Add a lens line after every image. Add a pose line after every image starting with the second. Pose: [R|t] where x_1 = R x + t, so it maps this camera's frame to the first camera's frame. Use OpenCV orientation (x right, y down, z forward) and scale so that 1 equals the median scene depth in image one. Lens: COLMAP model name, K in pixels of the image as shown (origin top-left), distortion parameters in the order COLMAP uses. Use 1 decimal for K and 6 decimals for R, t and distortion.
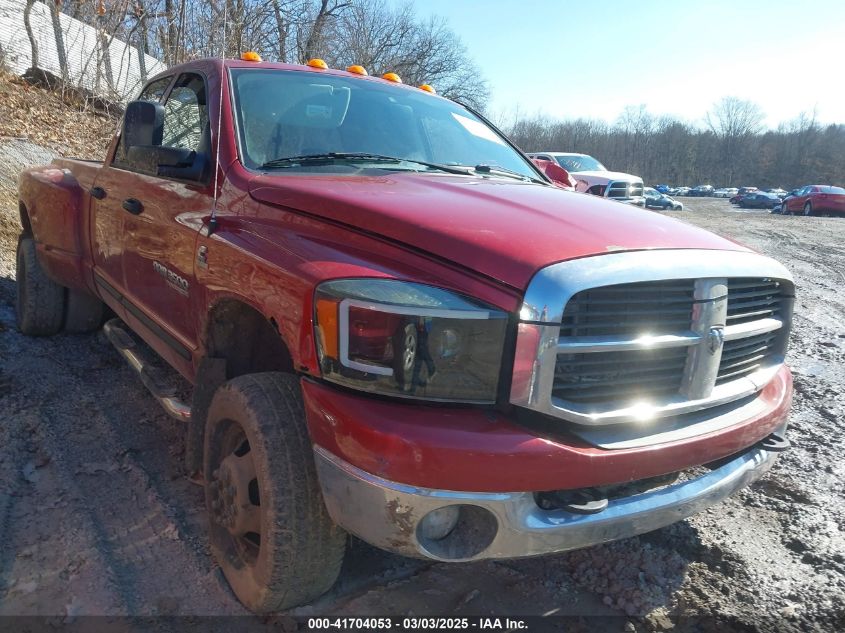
lens RADIAL K [[657.7, 0, 422.5], [0, 657.7, 316.5], [0, 0, 1]] dist [0.001434, -0.000007]
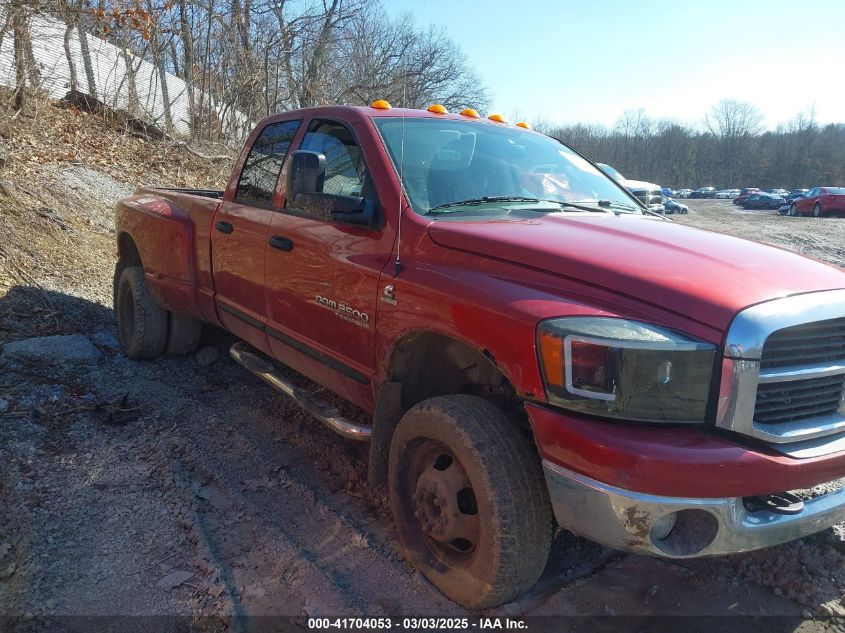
lens RADIAL K [[655.6, 0, 436.2], [0, 655.6, 302.2], [0, 0, 1]] dist [0.036544, -0.038558]
pose [[0.999714, -0.021061, 0.011321, -0.278112], [0.021406, 0.999281, -0.031288, -0.041123], [-0.010654, 0.031521, 0.999446, -0.137057]]
